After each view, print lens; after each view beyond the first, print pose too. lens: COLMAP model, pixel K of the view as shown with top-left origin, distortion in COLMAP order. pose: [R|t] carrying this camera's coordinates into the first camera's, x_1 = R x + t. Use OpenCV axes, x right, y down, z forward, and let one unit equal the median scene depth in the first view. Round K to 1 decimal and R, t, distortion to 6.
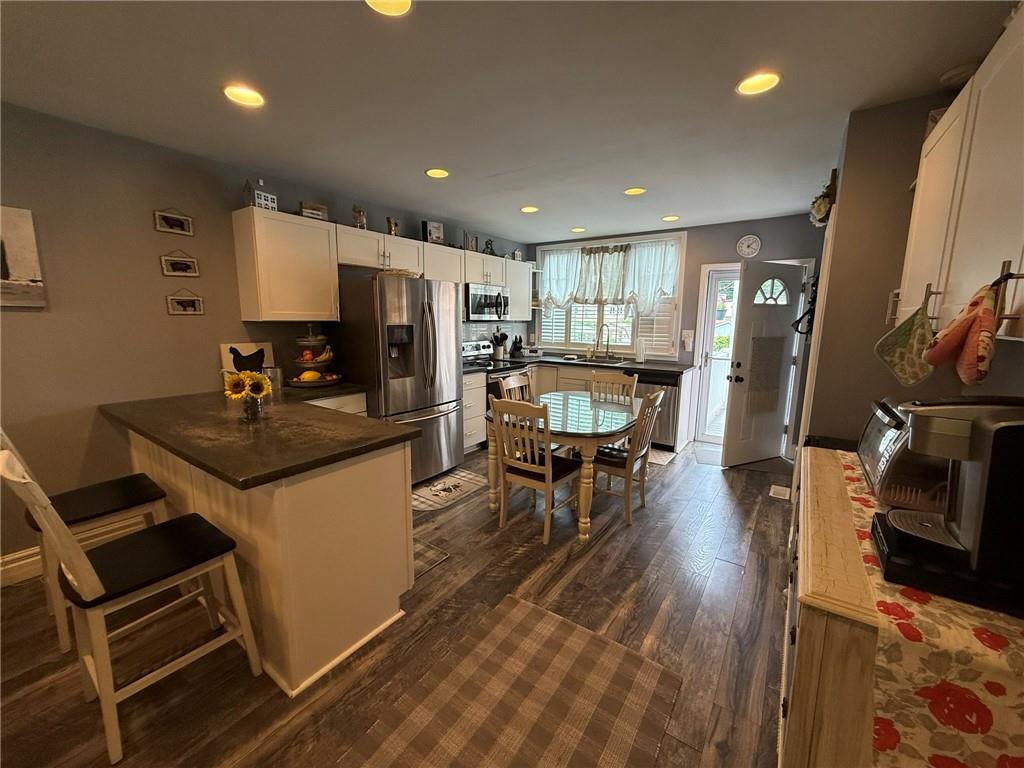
lens RADIAL K [[408.0, 0, 507.8], [0, 408.0, 383.7], [0, 0, 1]] dist [-0.000043, -0.000127]
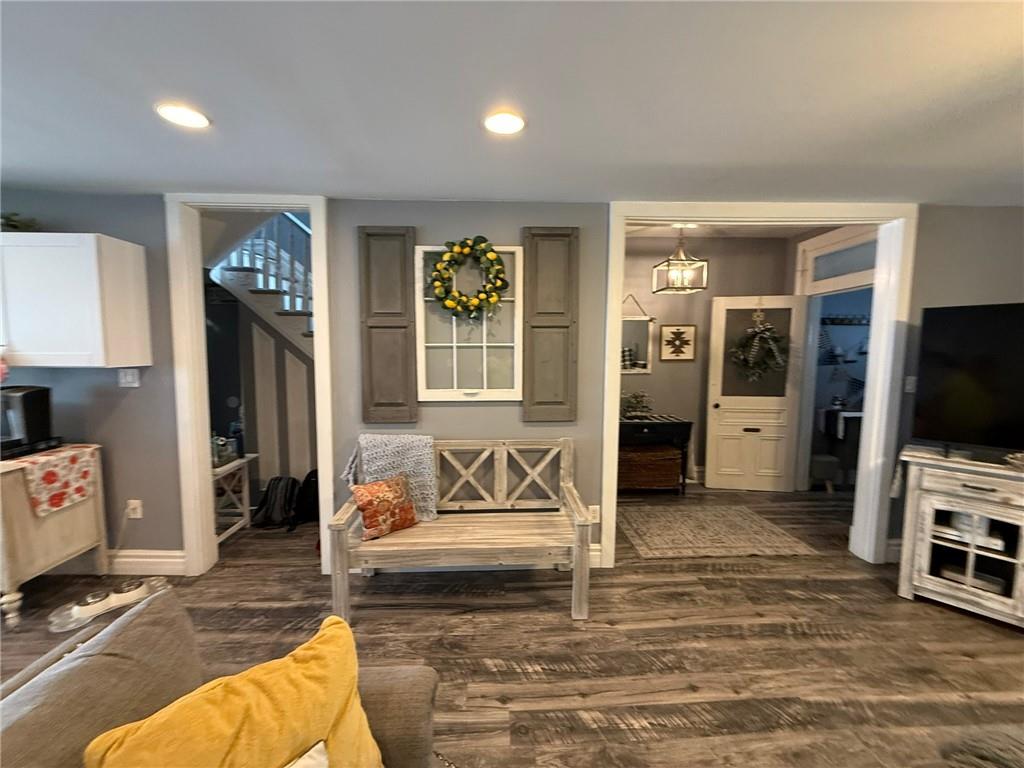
lens RADIAL K [[408.0, 0, 509.0], [0, 408.0, 384.1], [0, 0, 1]] dist [-0.000043, -0.000127]
pose [[-0.606746, -0.082764, 0.790576, -0.623770], [0.116159, 0.974657, 0.191184, -0.023015], [-0.786363, 0.207833, -0.581755, -0.025199]]
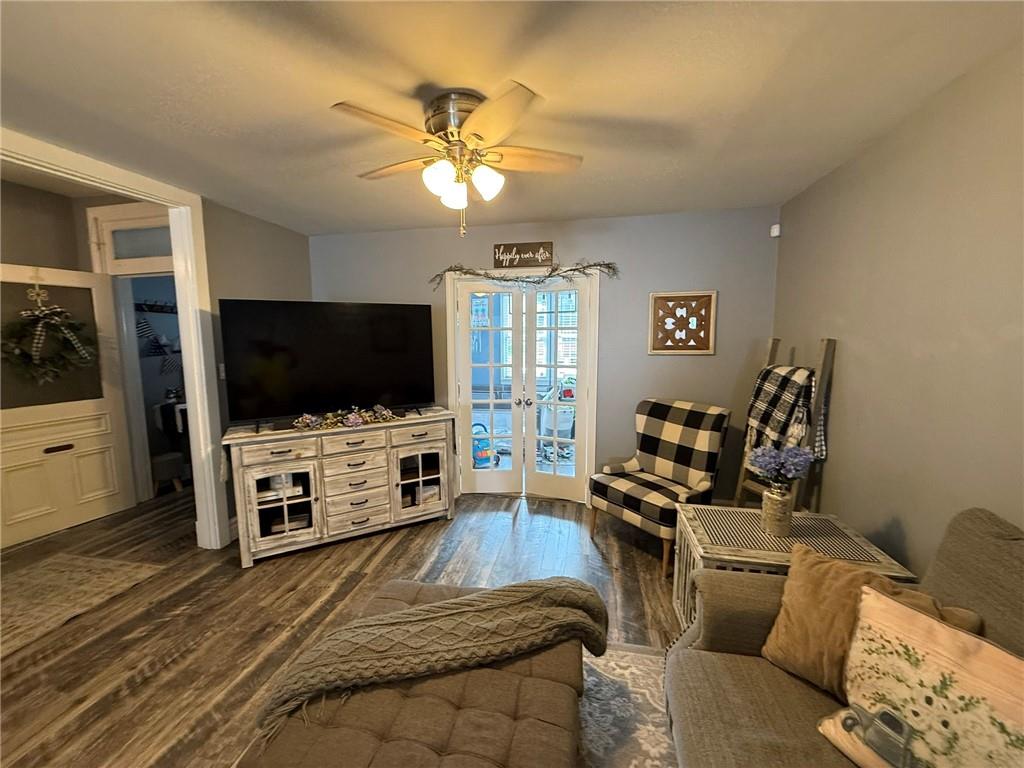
lens RADIAL K [[408.0, 0, 508.8], [0, 408.0, 383.8], [0, 0, 1]] dist [-0.000043, -0.000127]
pose [[-0.913745, 0.041950, -0.404117, -0.659470], [-0.067760, 0.964990, 0.253382, -0.010717], [0.400599, 0.258909, -0.878912, -0.103178]]
